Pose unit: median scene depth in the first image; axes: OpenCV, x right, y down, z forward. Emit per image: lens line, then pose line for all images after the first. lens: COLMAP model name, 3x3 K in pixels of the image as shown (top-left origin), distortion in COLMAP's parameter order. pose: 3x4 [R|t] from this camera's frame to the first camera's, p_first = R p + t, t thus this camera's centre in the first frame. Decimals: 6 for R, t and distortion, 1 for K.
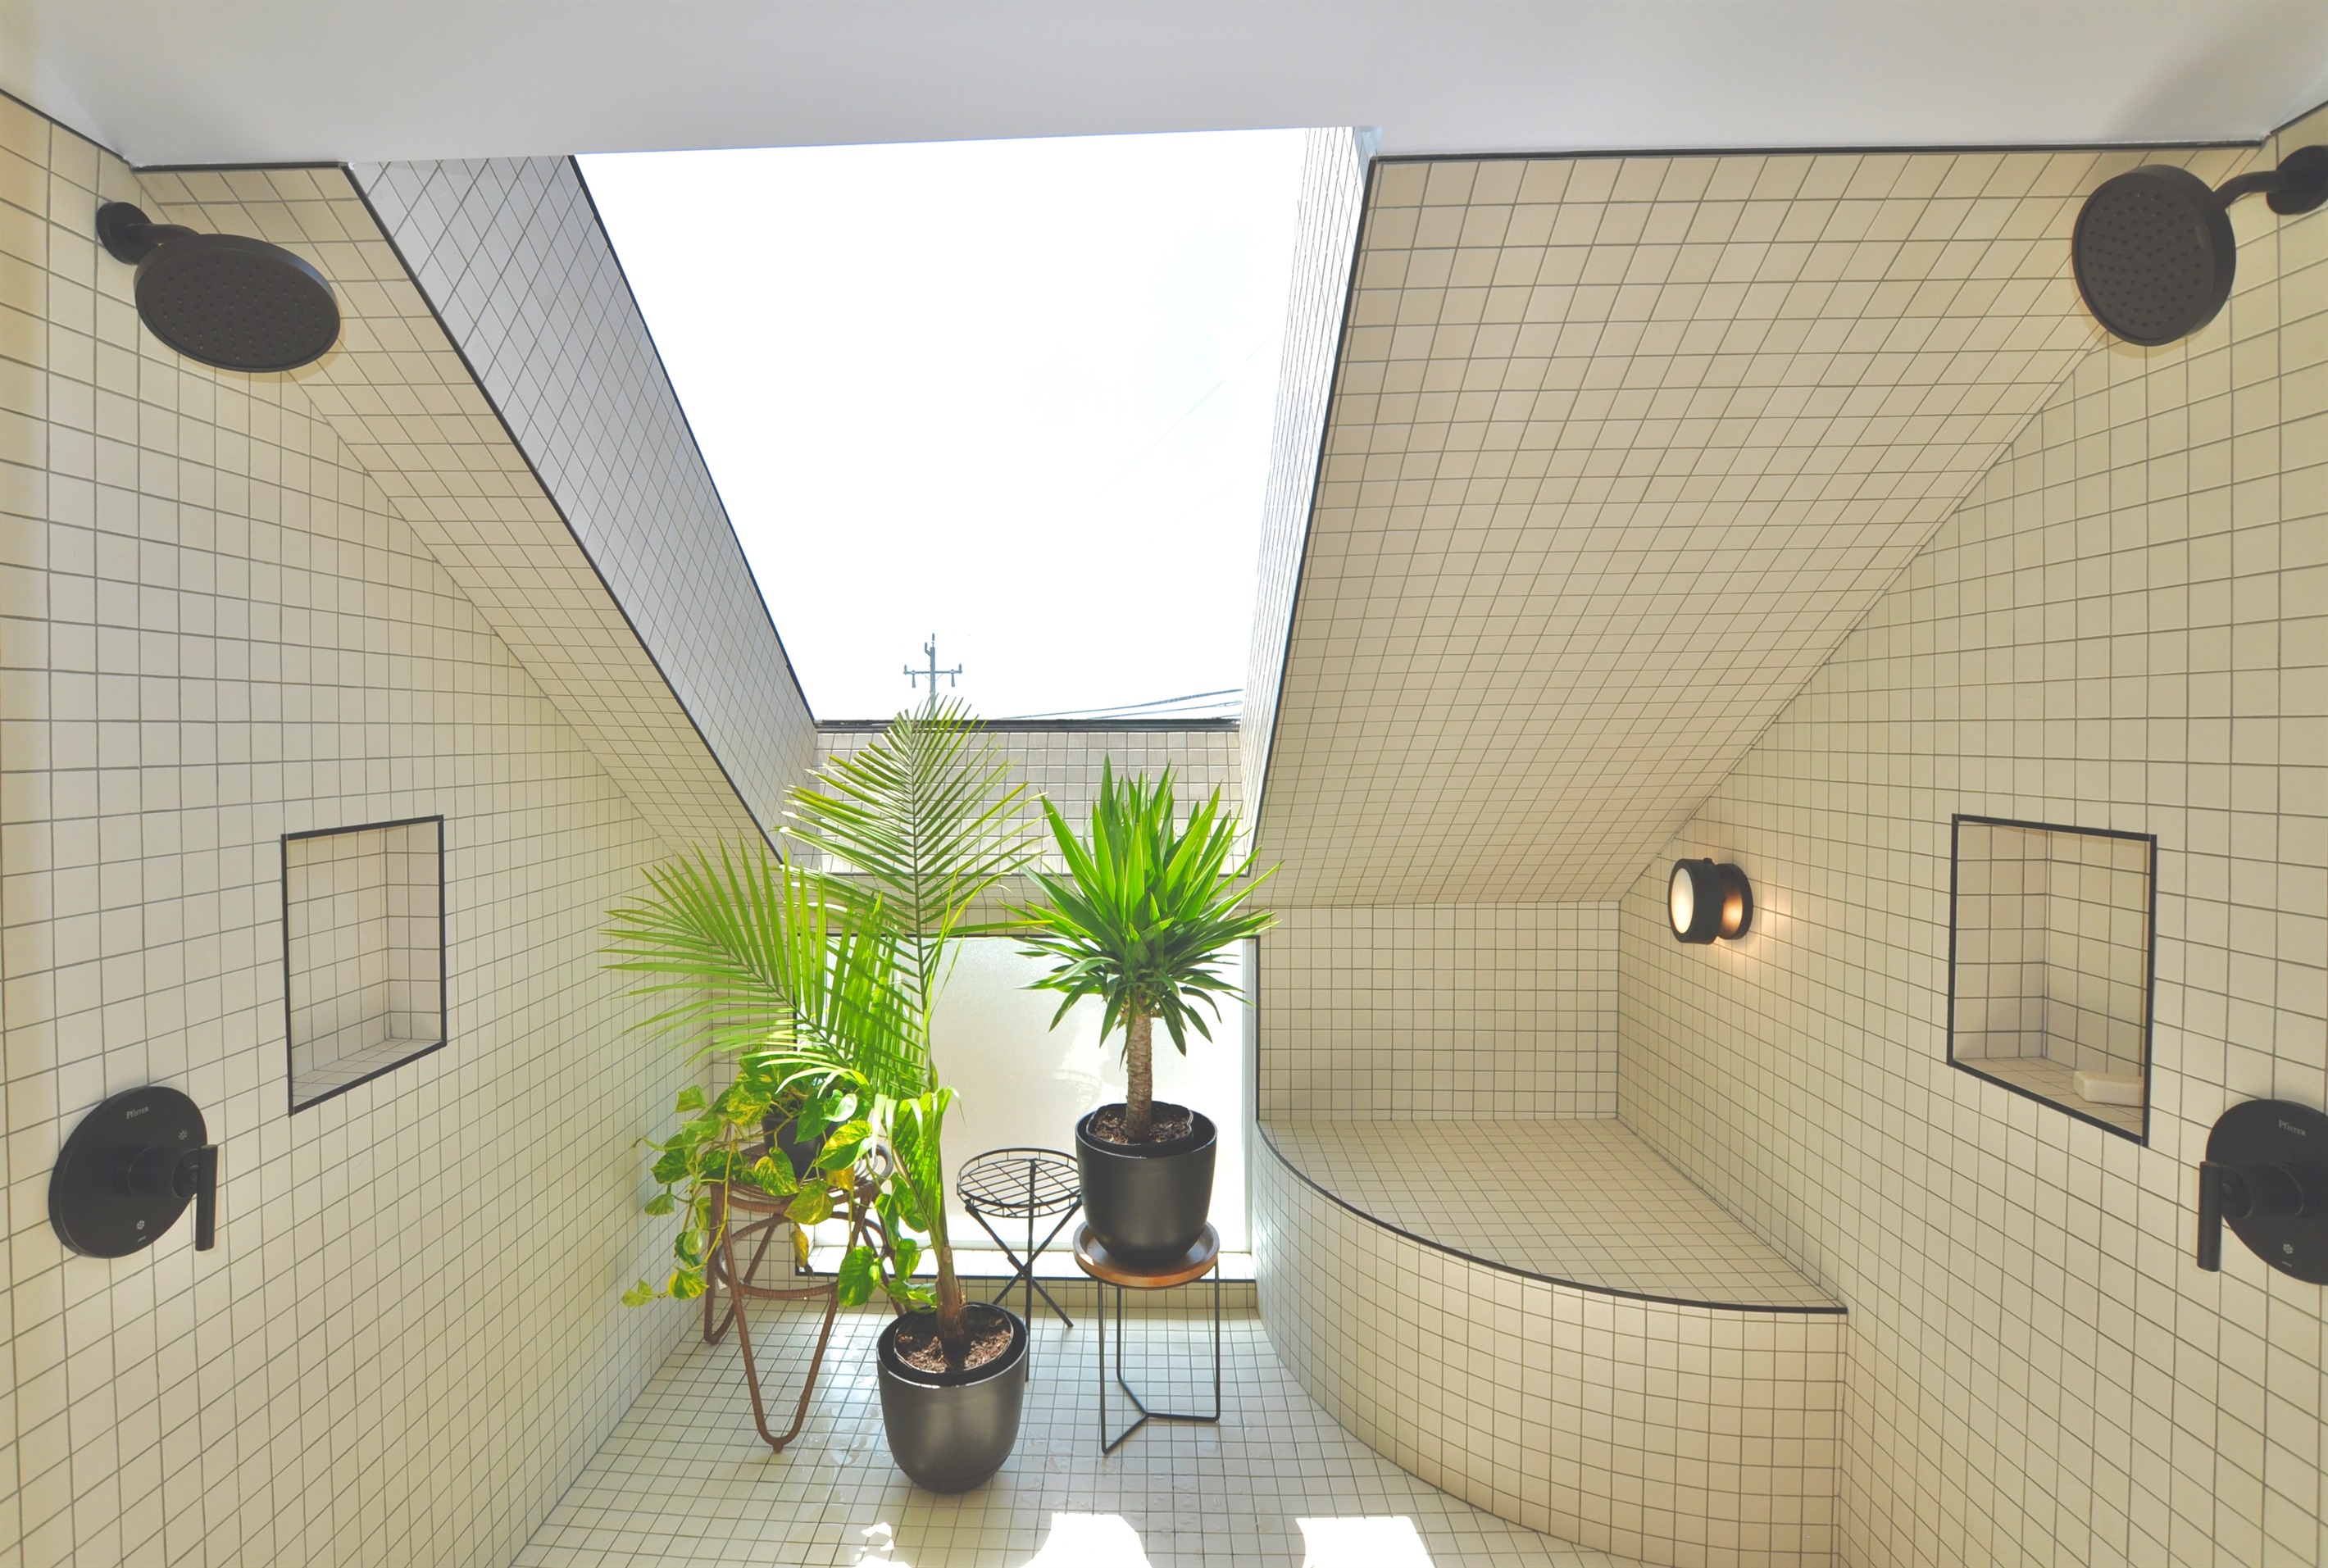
lens RADIAL K [[1044.9, 0, 1125.1], [0, 1044.9, 749.5], [0, 0, 1]] dist [-0.023687, 0.001798]
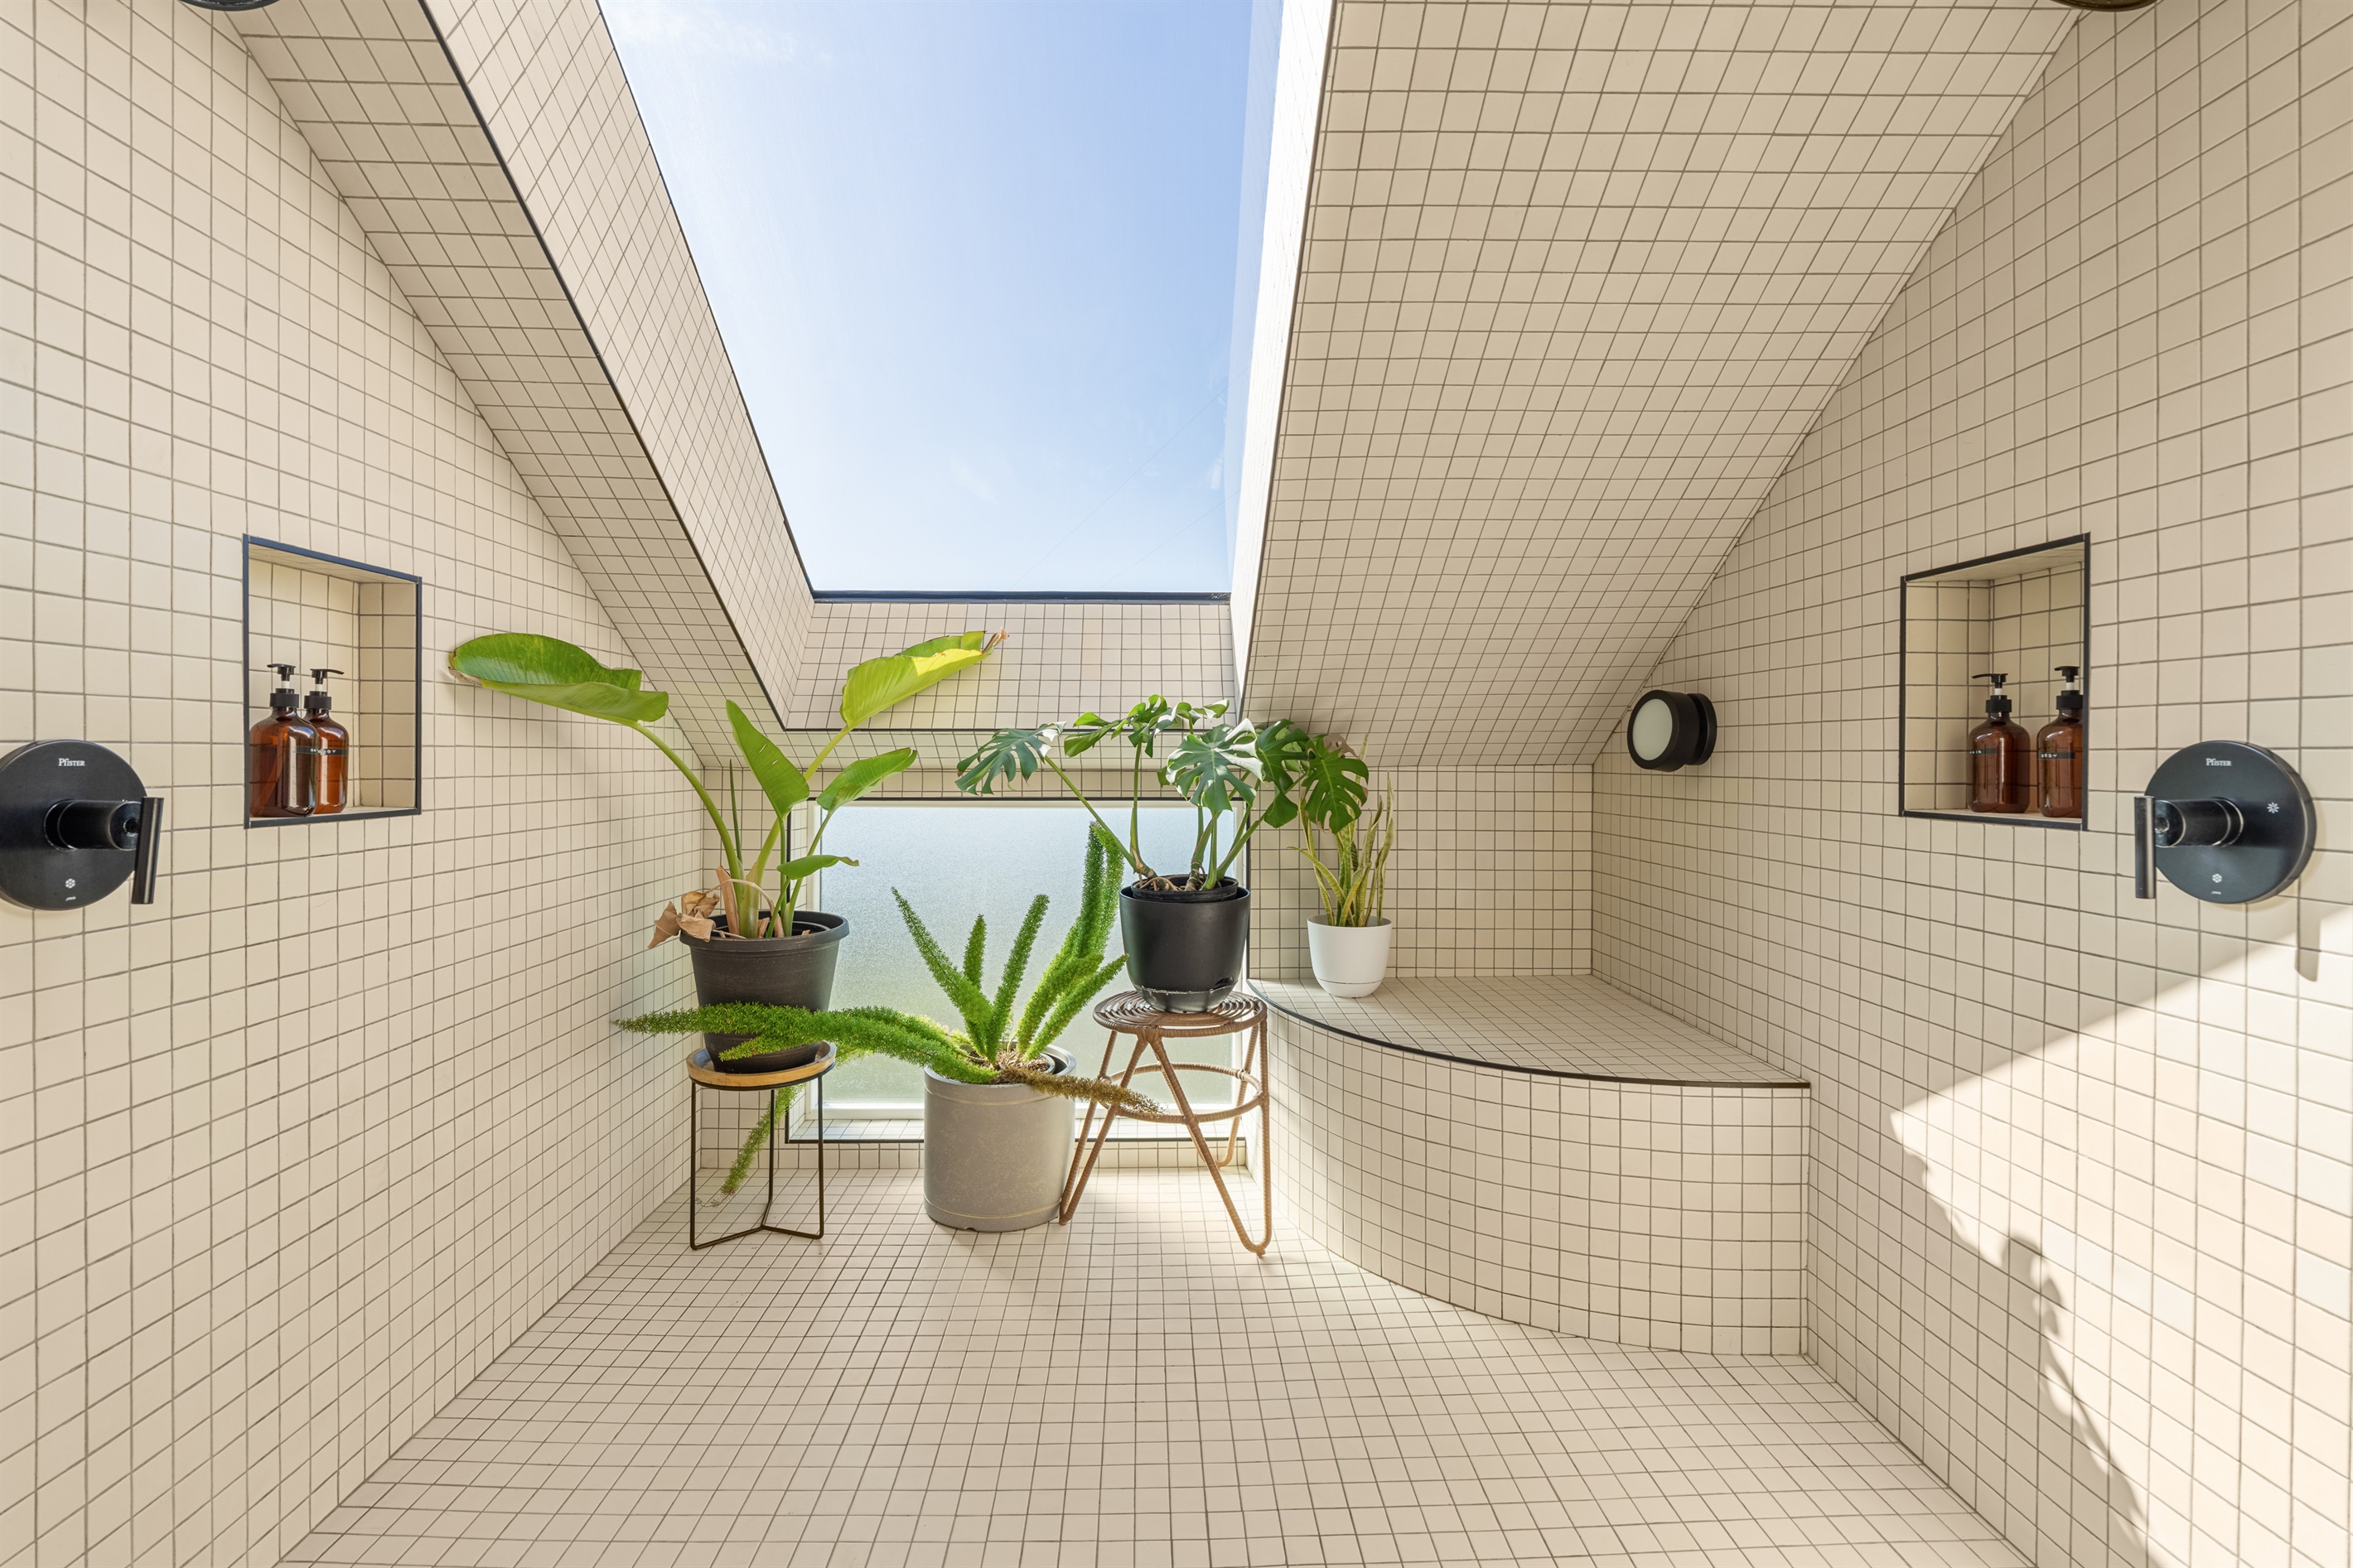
lens RADIAL K [[1018.0, 0, 1179.2], [0, 1018.0, 776.2], [0, 0, 1]] dist [-0.000664, 0.000572]
pose [[0.998526, 0.004799, 0.054066, 0.007011], [-0.004046, 0.999893, -0.014031, 0.261446], [-0.054128, 0.013791, 0.998439, -0.000687]]
